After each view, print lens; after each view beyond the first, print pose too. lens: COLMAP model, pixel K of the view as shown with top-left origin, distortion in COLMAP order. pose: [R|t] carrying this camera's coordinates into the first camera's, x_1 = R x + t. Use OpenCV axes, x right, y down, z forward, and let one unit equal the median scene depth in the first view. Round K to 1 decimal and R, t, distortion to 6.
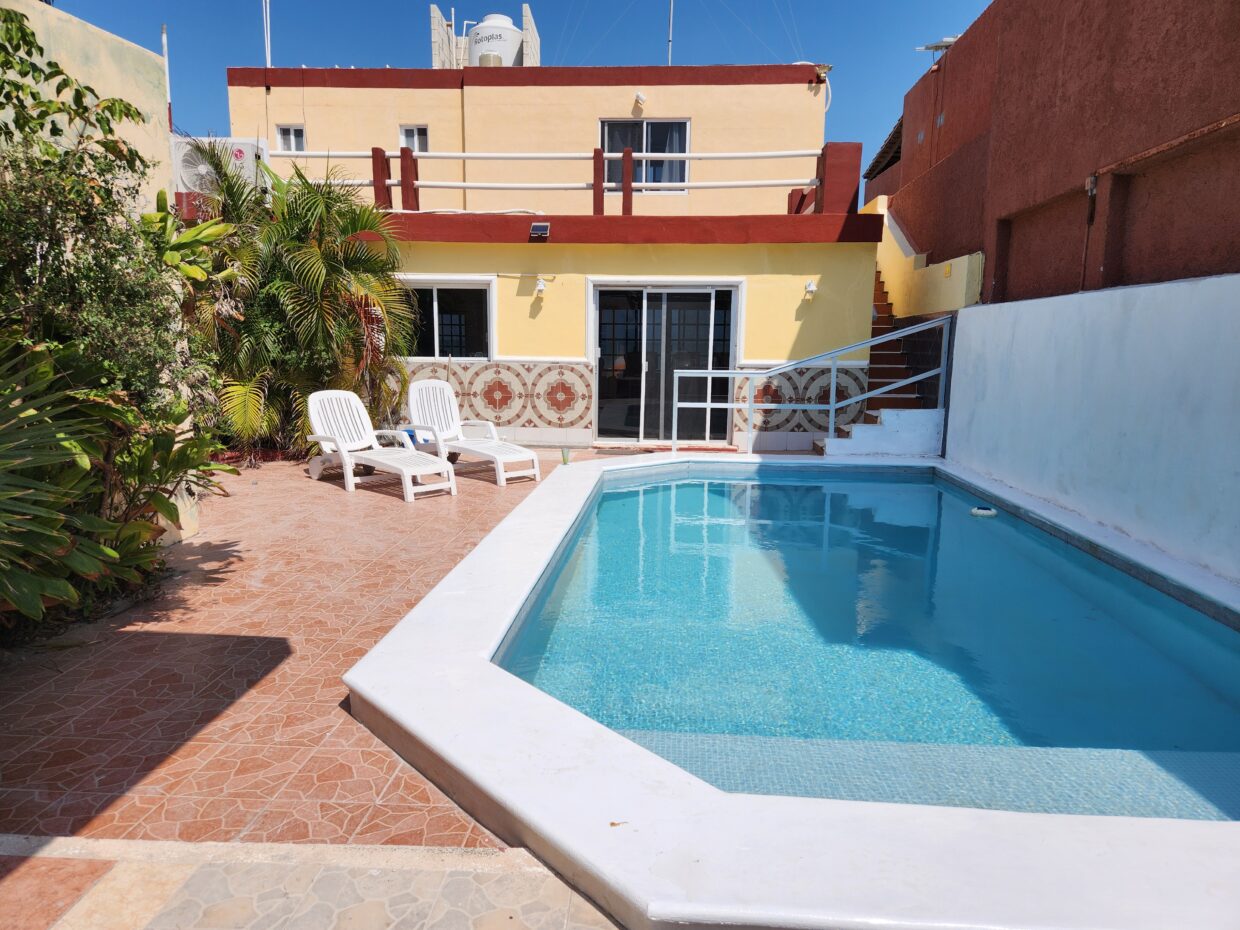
lens RADIAL K [[821.6, 0, 620.0], [0, 821.6, 465.0], [0, 0, 1]] dist [0.002379, 0.000501]
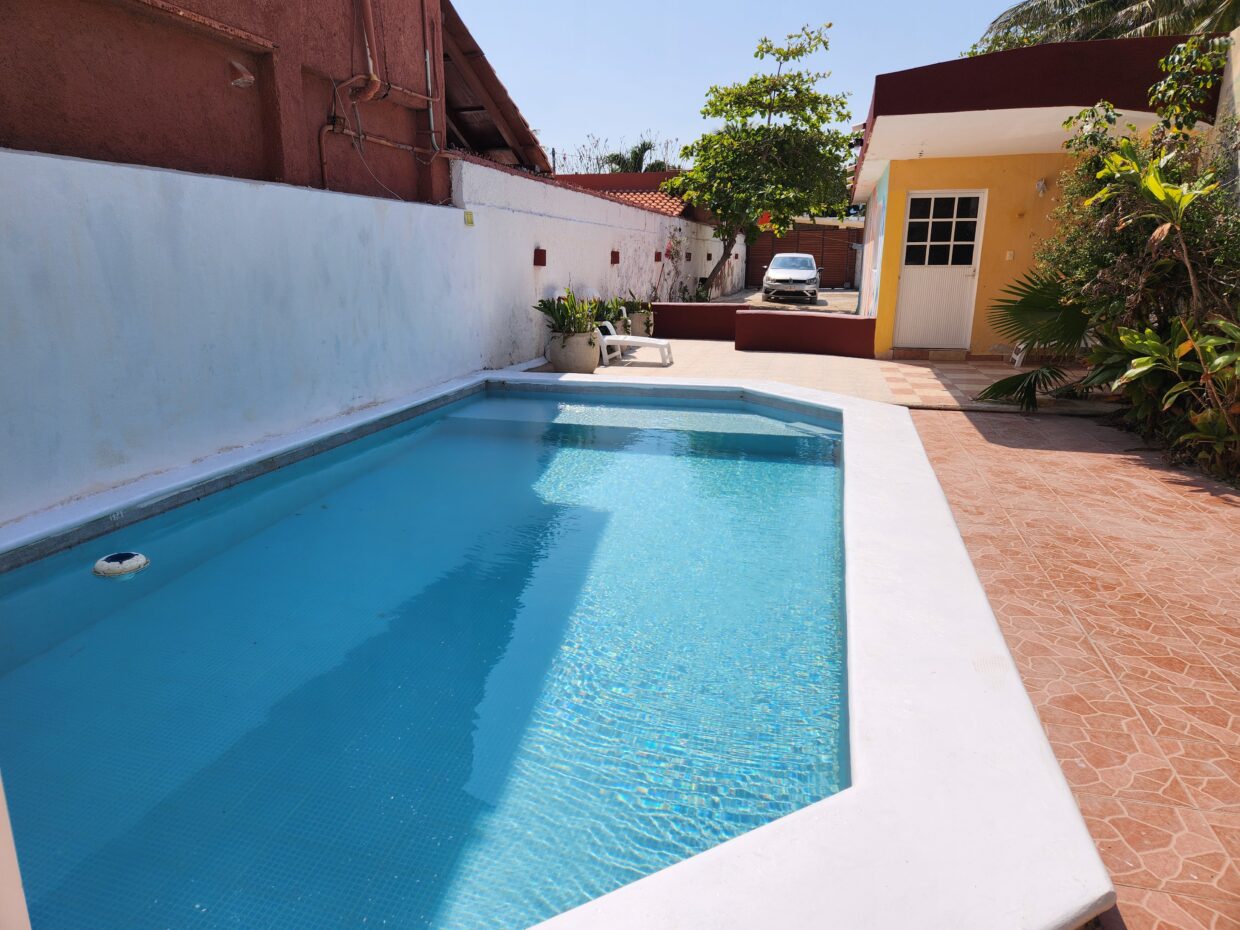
lens RADIAL K [[821.6, 0, 620.0], [0, 821.6, 465.0], [0, 0, 1]] dist [0.002379, 0.000501]
pose [[-0.982379, -0.052702, 0.179314, 0.007489], [0.020069, 0.924126, 0.381562, -0.227762], [-0.185818, 0.378437, -0.906784, 1.624749]]
